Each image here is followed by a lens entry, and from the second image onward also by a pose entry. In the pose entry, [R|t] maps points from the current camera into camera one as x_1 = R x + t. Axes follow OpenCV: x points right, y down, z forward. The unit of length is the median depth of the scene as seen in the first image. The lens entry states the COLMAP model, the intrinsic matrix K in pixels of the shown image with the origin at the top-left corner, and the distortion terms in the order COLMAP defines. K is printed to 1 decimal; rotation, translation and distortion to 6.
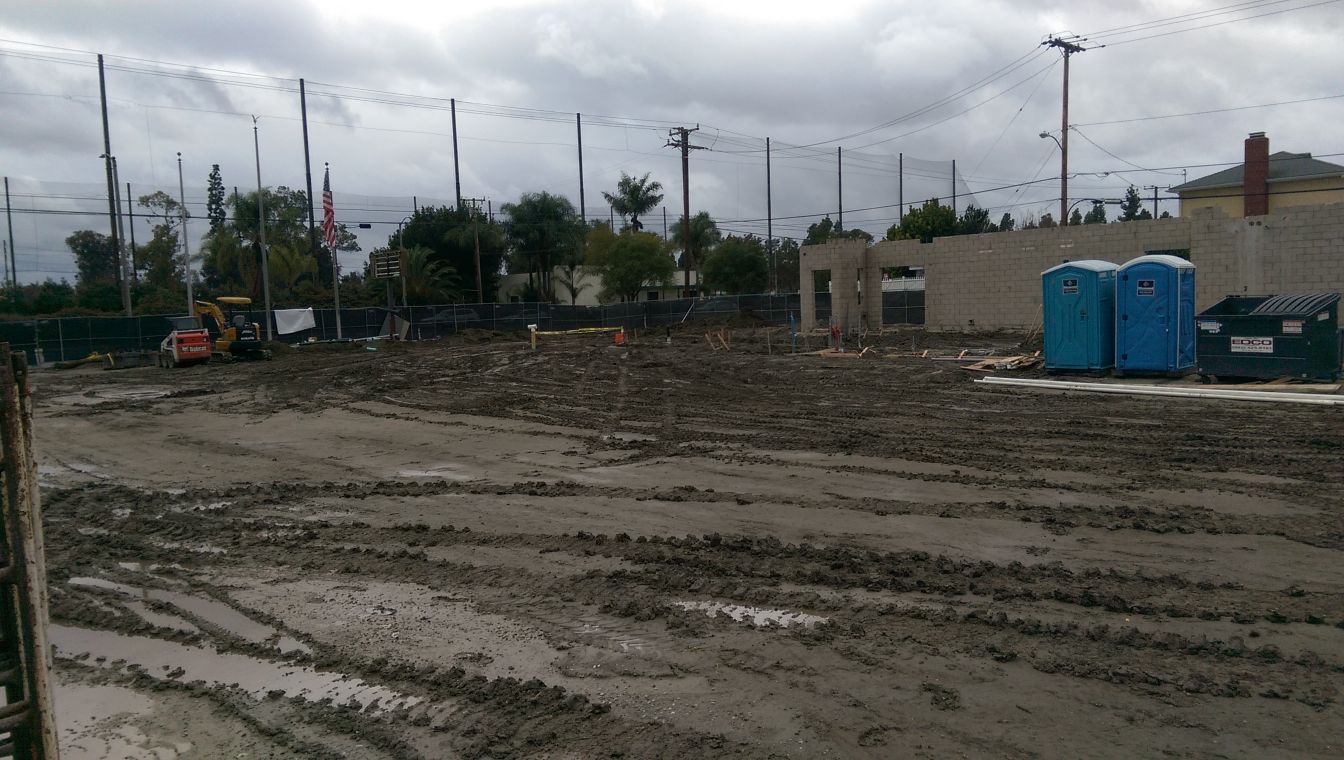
lens RADIAL K [[939.7, 0, 667.8], [0, 939.7, 381.7], [0, 0, 1]] dist [0.087732, -0.130656]
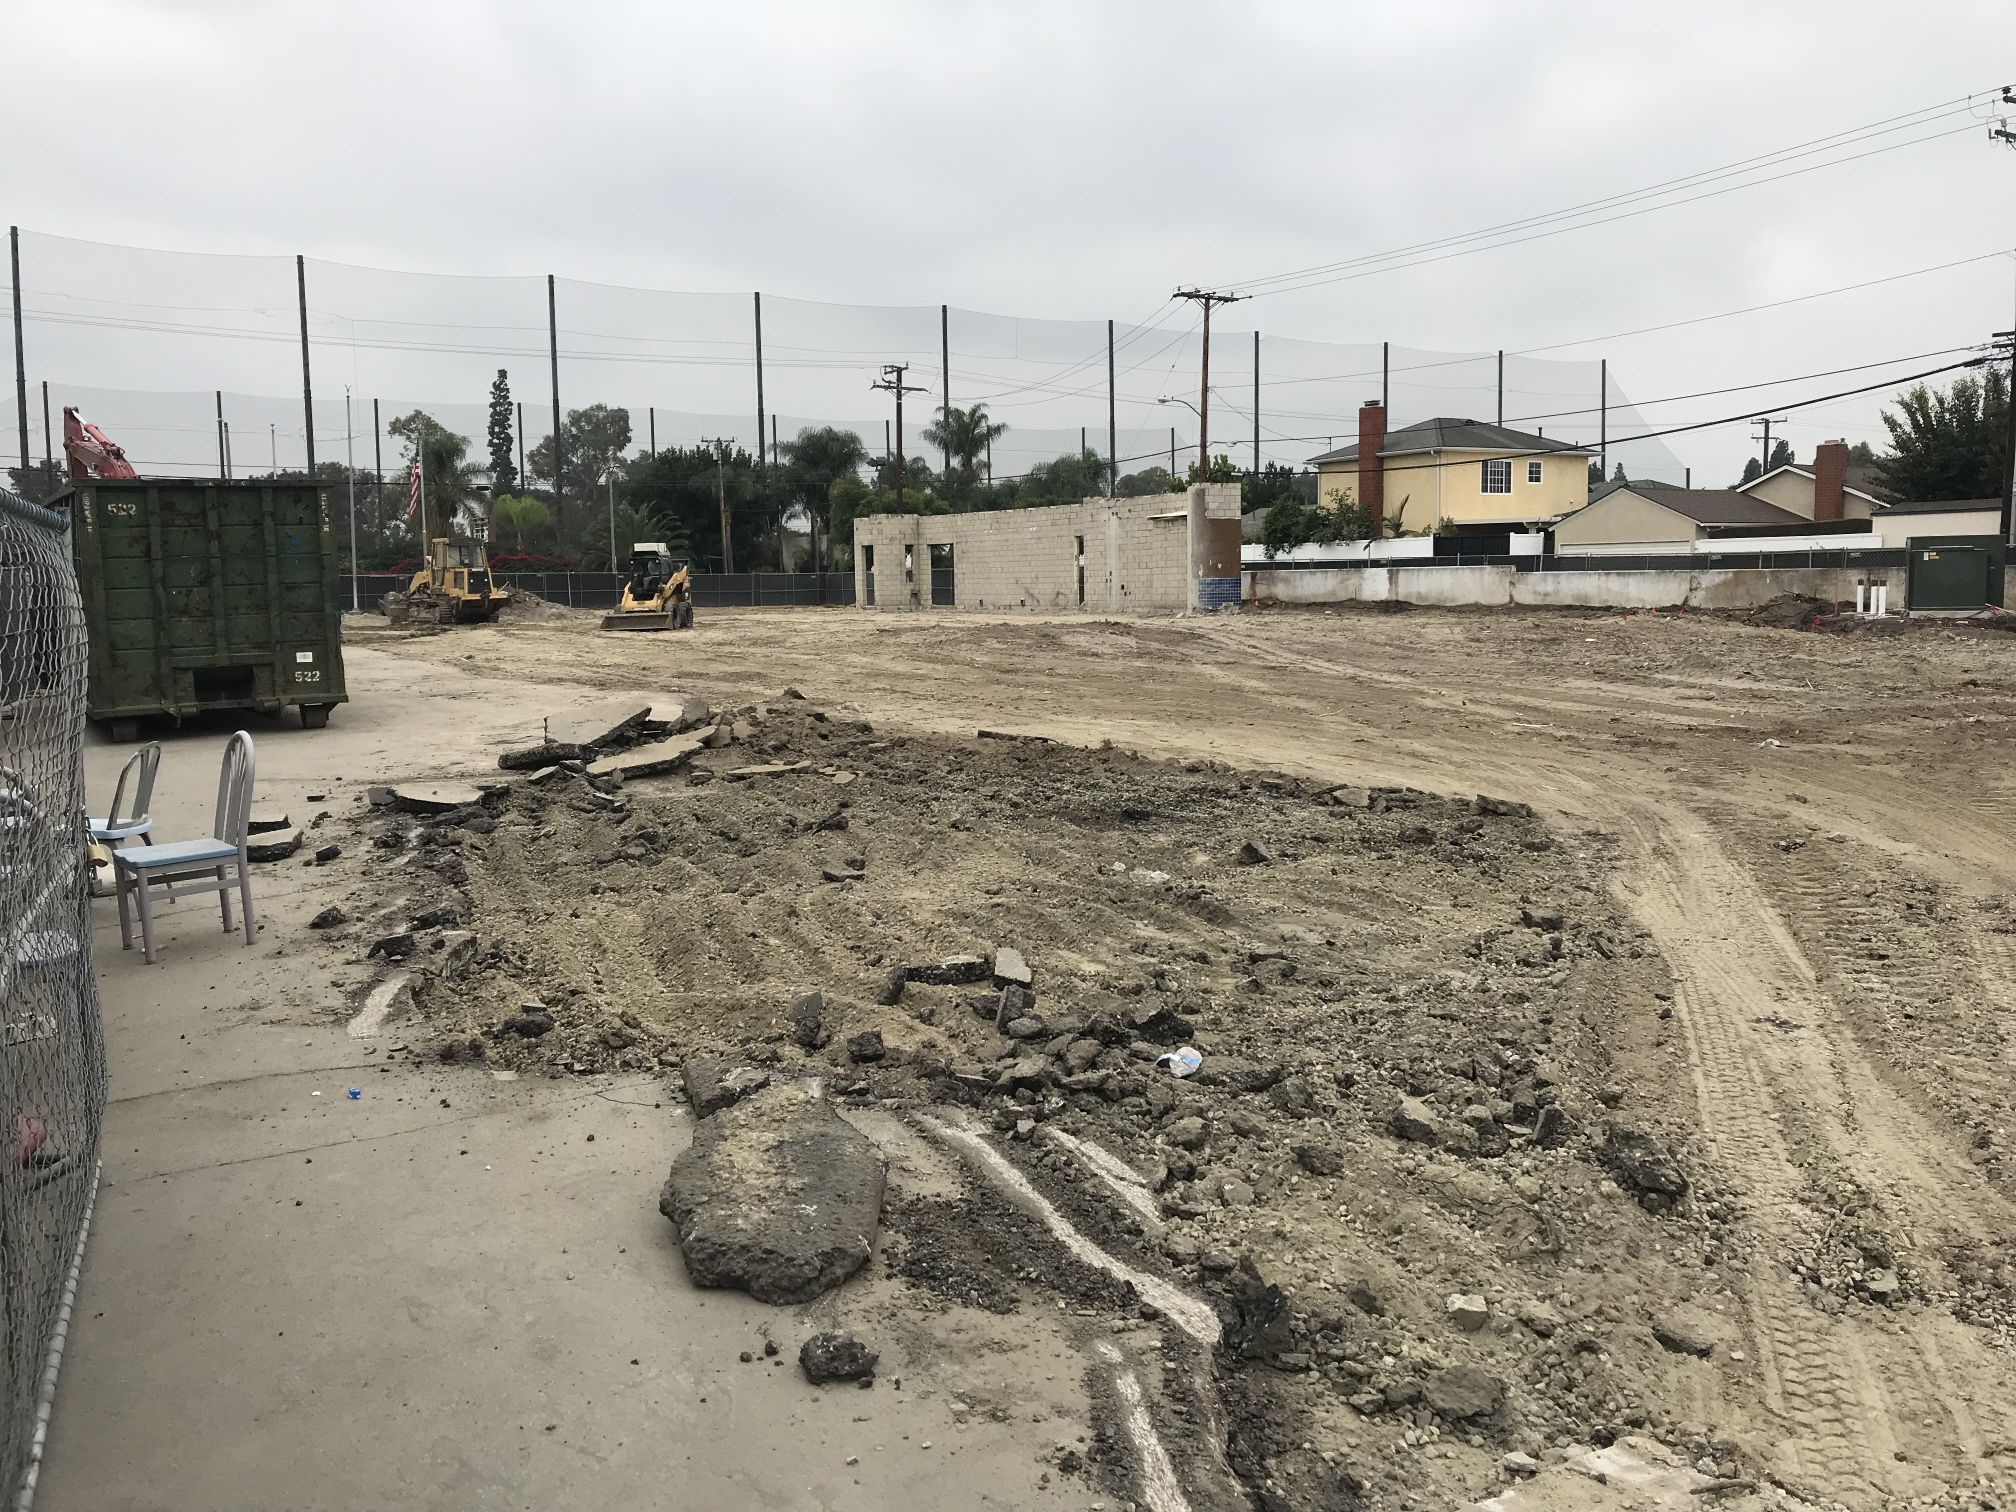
lens RADIAL K [[1621.0, 0, 1008.0], [0, 1621.0, 756.0], [0, 0, 1]] dist [0.002875, 0.011670]
pose [[0.984641, 0.039273, -0.170118, 0.223318], [-0.035106, 0.999007, 0.027435, 0.018881], [0.171026, -0.021041, 0.985042, -0.237745]]
